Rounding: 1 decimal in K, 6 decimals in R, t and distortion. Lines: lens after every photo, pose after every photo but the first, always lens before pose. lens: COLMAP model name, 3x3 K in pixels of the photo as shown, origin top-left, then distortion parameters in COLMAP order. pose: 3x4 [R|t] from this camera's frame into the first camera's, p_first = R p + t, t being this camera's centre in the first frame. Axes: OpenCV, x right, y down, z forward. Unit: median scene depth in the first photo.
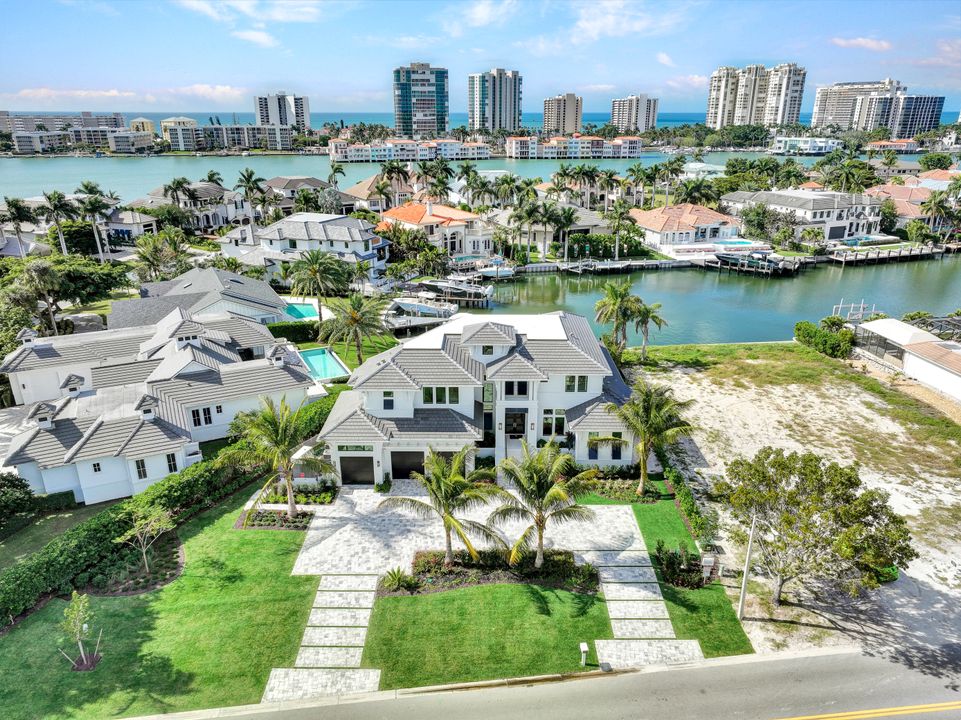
lens RADIAL K [[676.0, 0, 480.5], [0, 676.0, 360.0], [0, 0, 1]] dist [-0.003240, 0.021761]
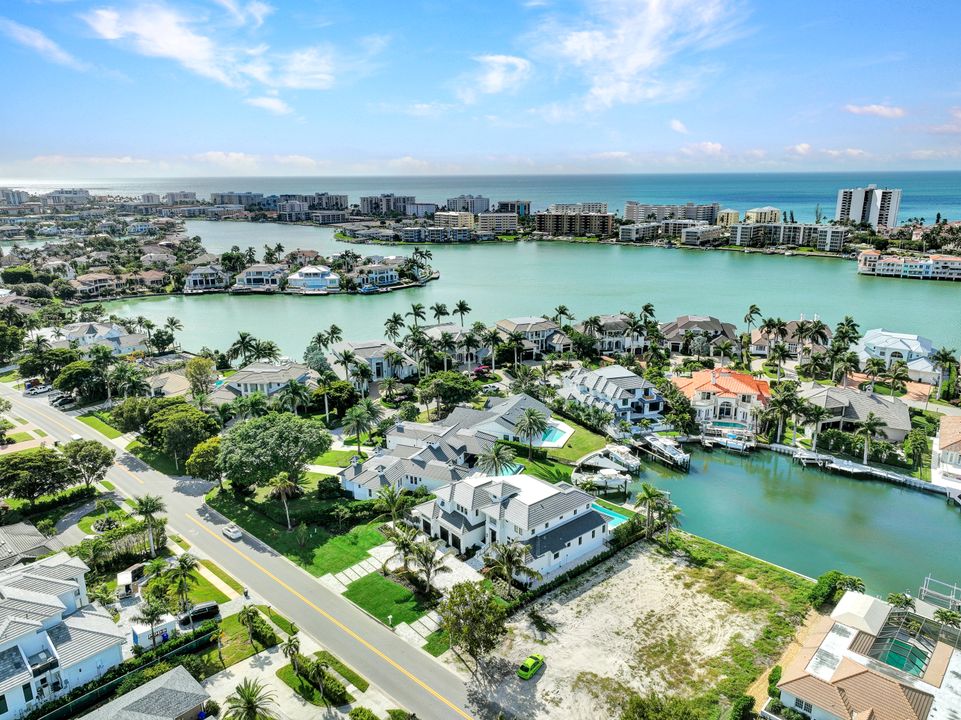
lens RADIAL K [[676.0, 0, 480.5], [0, 676.0, 360.0], [0, 0, 1]] dist [-0.003240, 0.021761]
pose [[0.645365, 0.198392, -0.737662, 0.563058], [-0.255387, 0.966153, 0.036411, -0.190079], [0.719918, 0.164891, 0.674188, -0.175369]]
